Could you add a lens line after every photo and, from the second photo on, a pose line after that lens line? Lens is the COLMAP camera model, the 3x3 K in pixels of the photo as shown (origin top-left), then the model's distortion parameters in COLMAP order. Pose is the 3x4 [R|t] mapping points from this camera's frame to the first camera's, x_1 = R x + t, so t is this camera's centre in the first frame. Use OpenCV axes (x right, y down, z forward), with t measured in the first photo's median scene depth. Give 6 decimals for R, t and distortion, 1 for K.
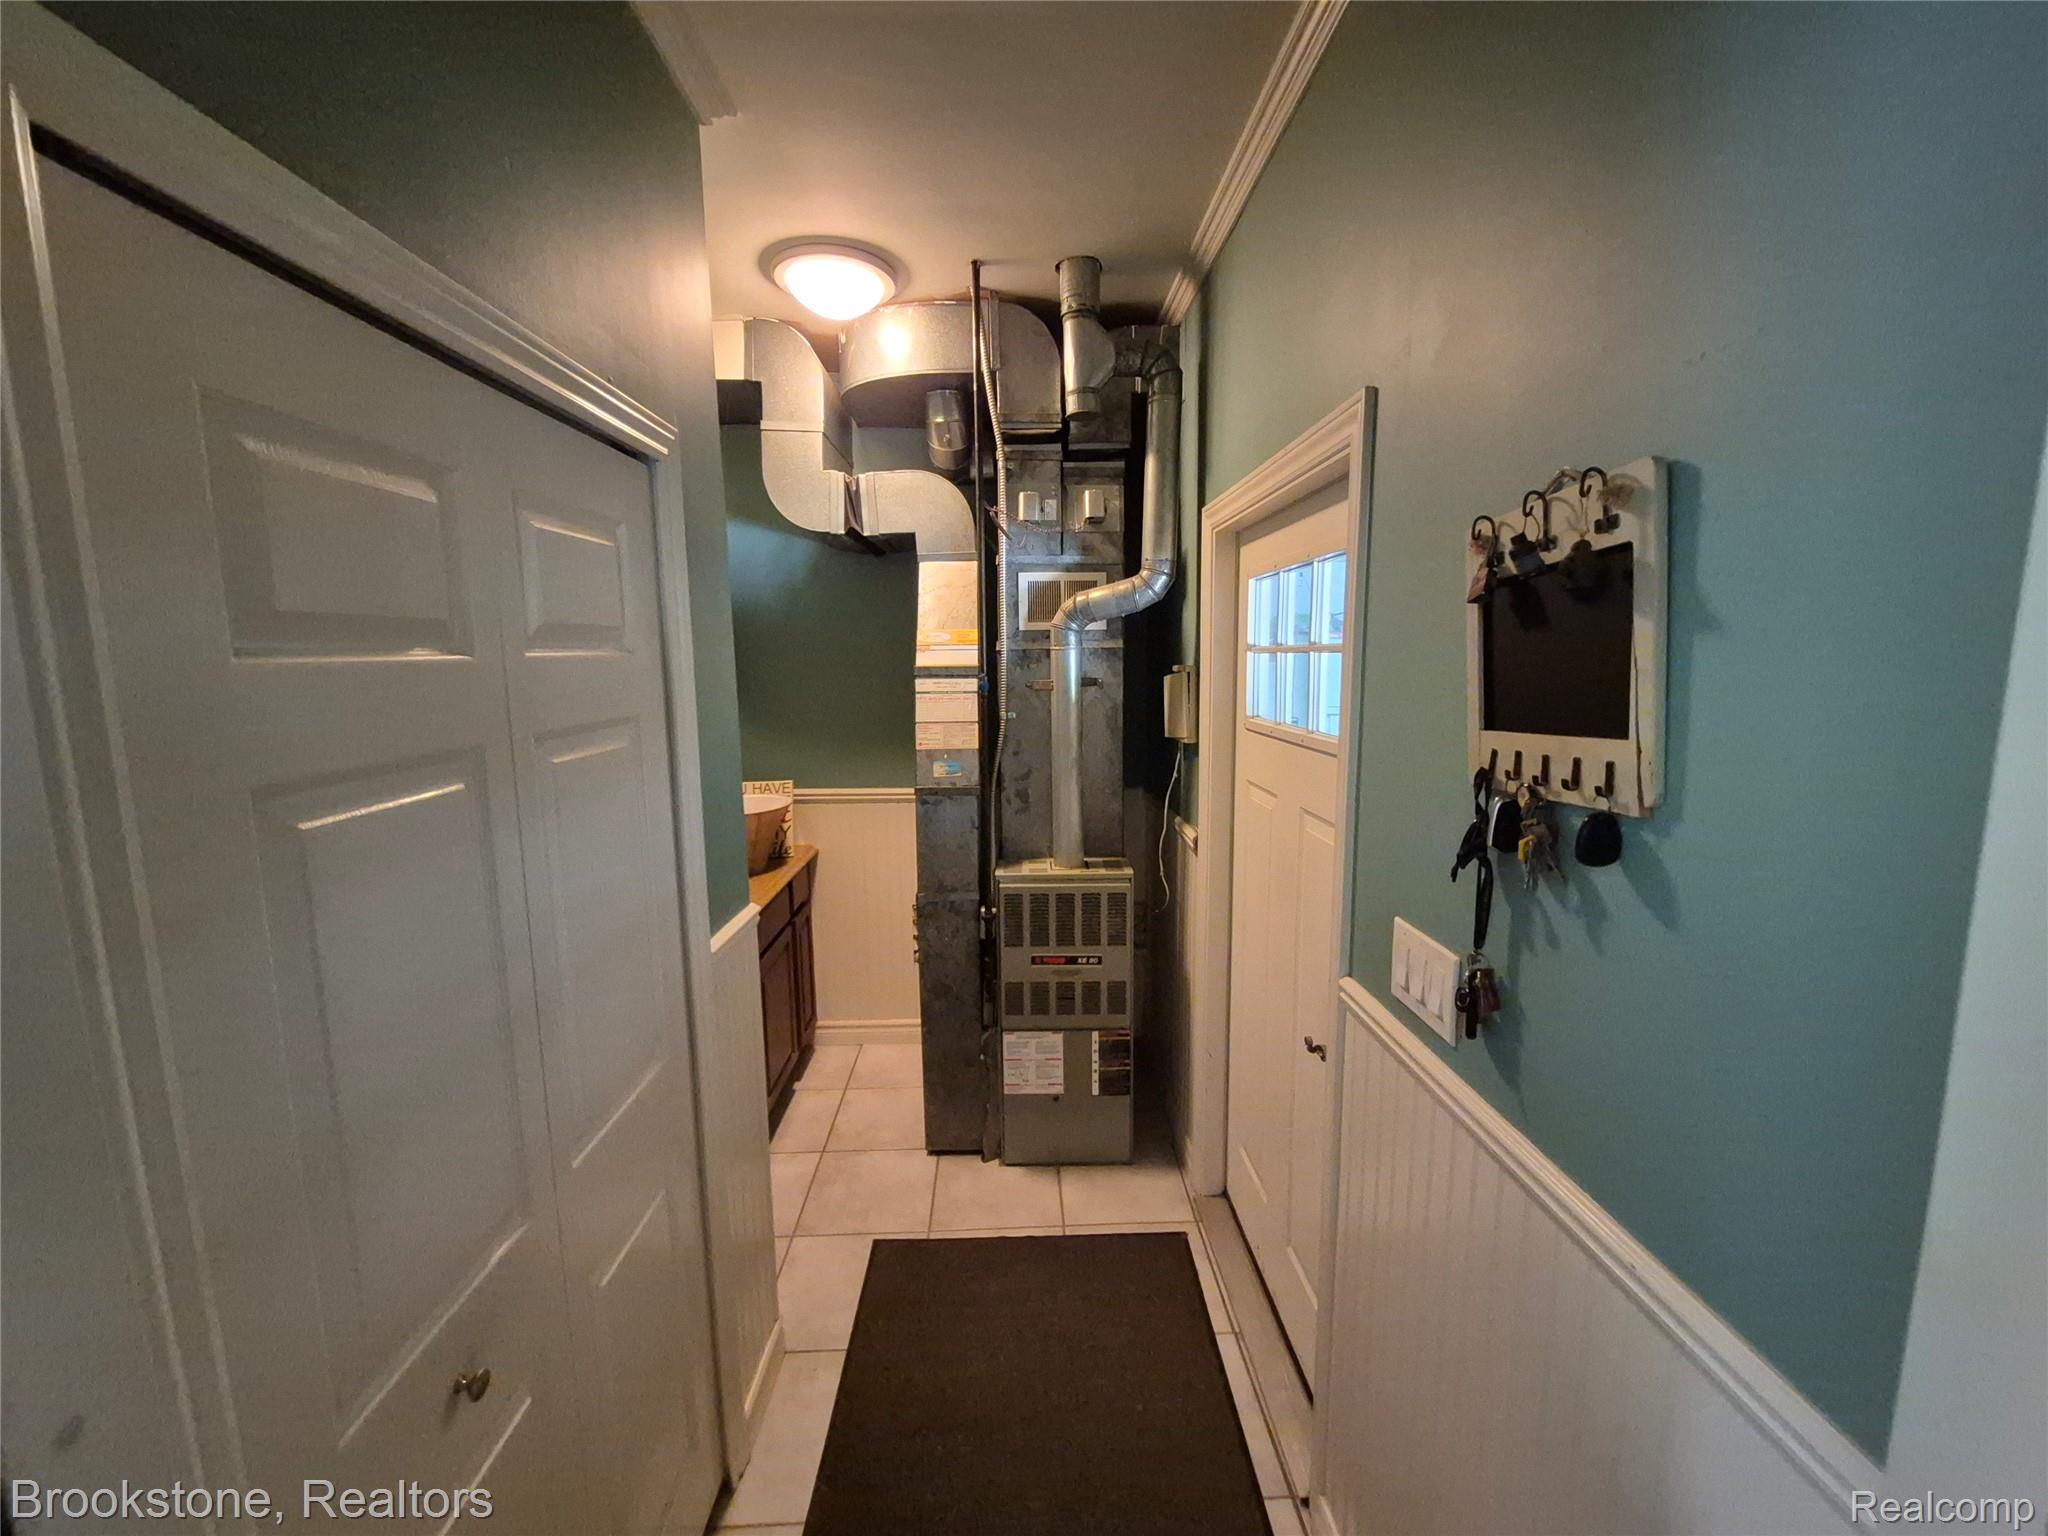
lens RADIAL K [[799.2, 0, 1029.0], [0, 799.2, 759.5], [0, 0, 1]] dist [0.000862, -0.000403]
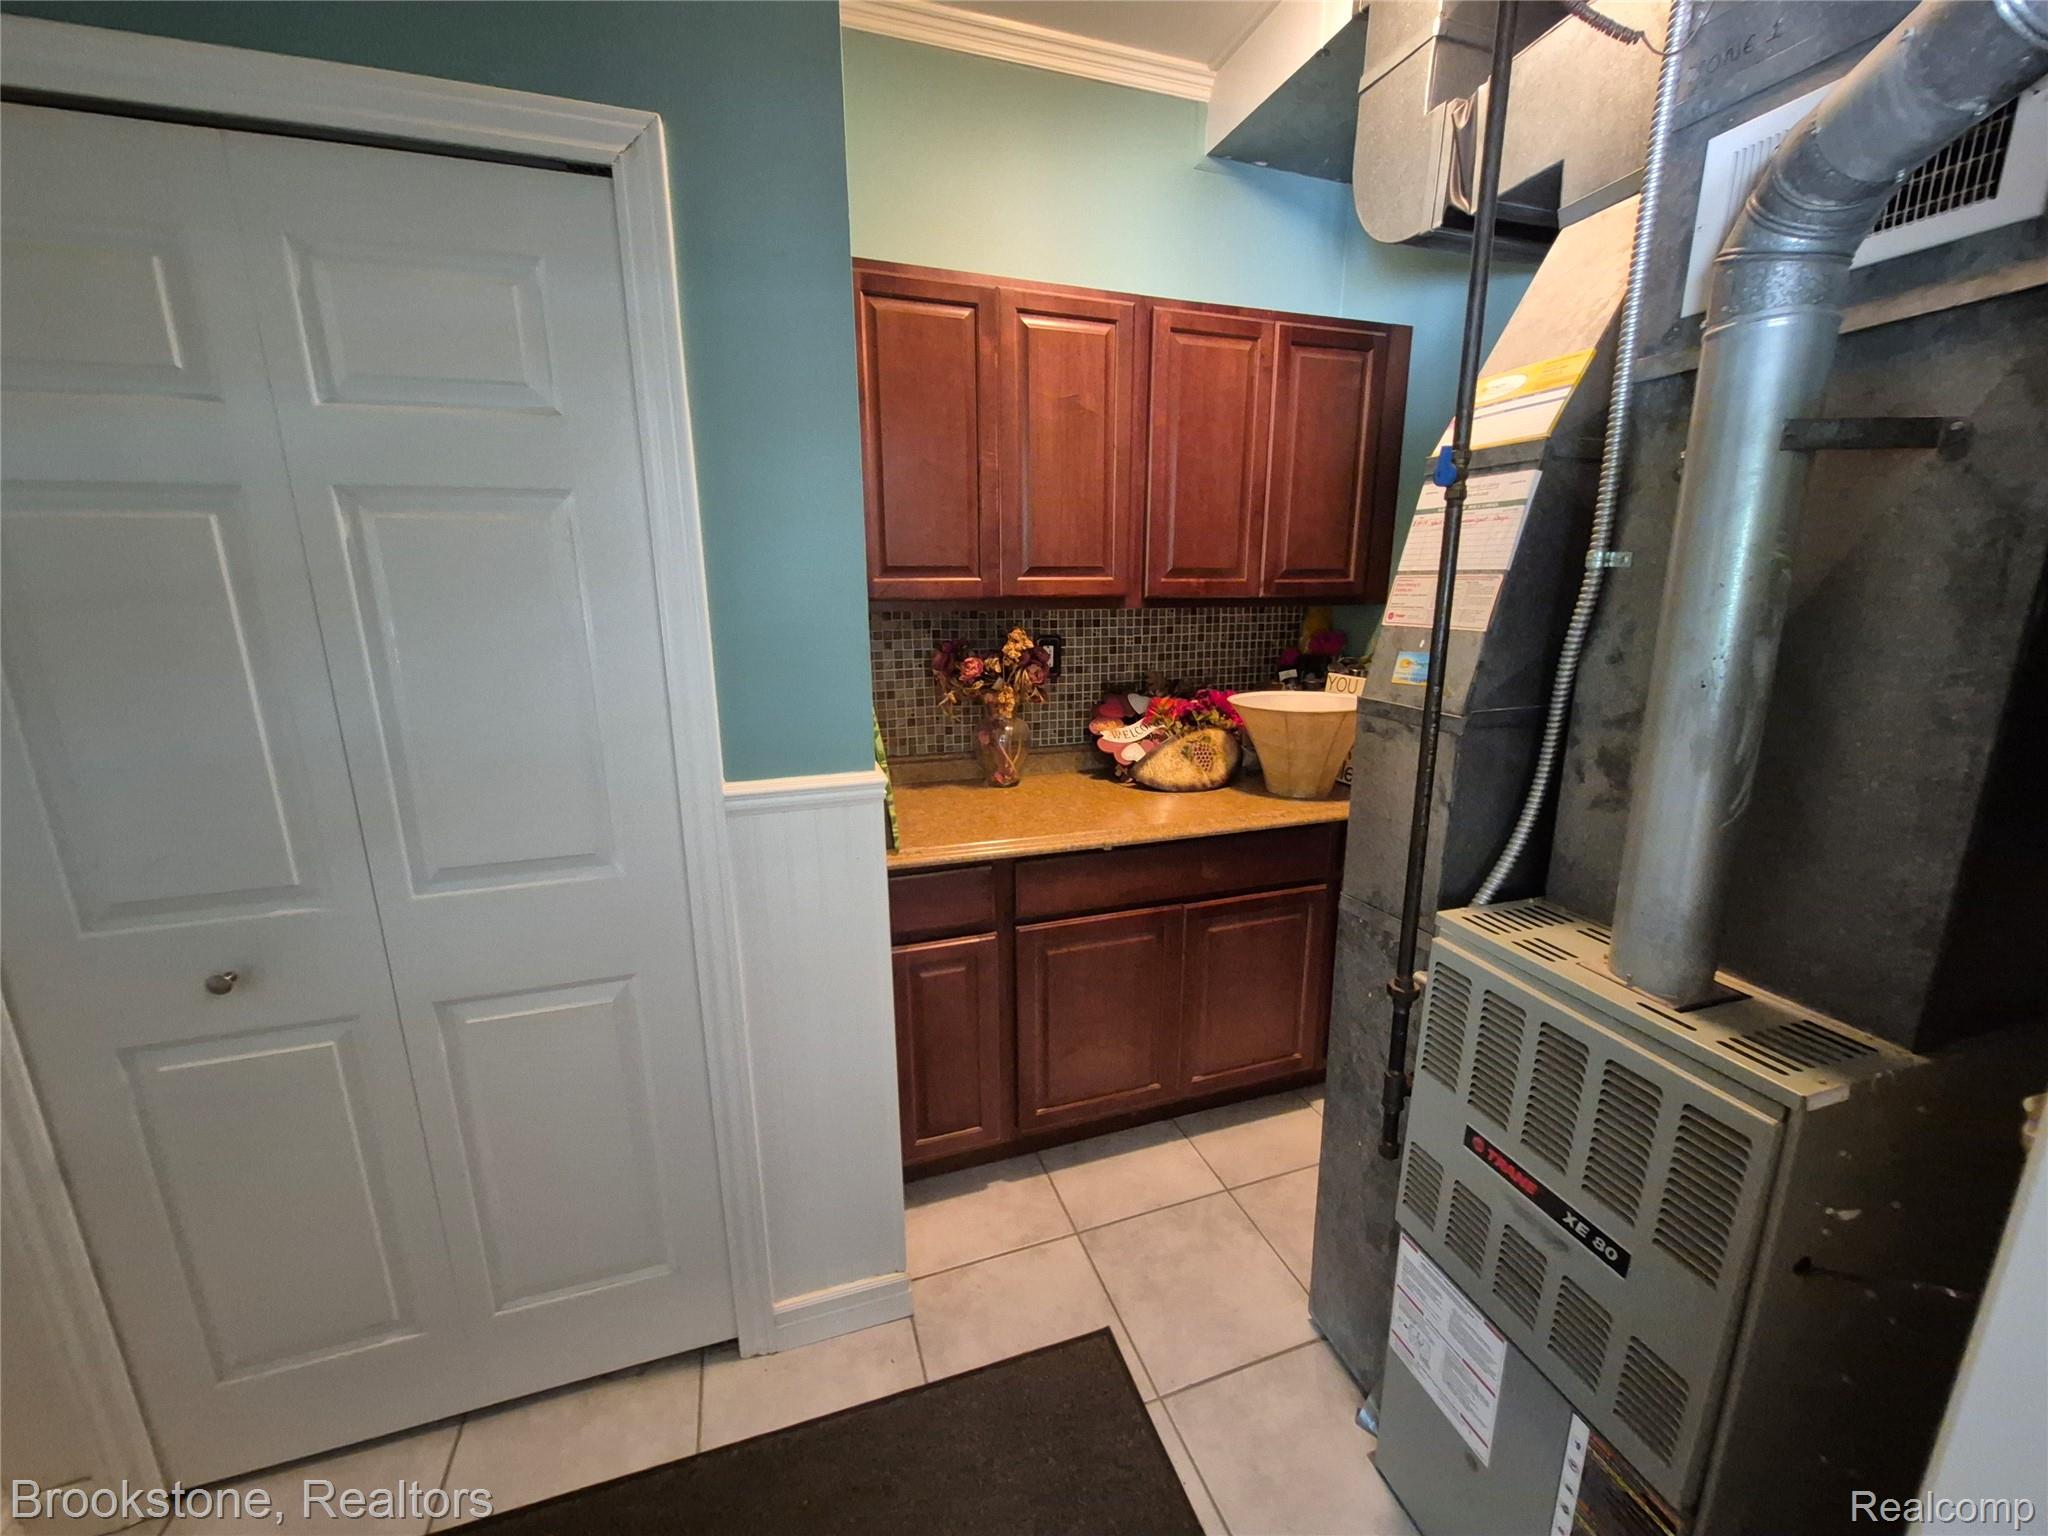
lens RADIAL K [[799.2, 0, 1029.0], [0, 799.2, 759.5], [0, 0, 1]] dist [0.000862, -0.000403]
pose [[0.287161, 0.217898, -0.932770, 0.288585], [-0.127143, 0.973837, 0.188349, 0.003954], [0.949407, 0.064508, 0.307353, 0.622799]]
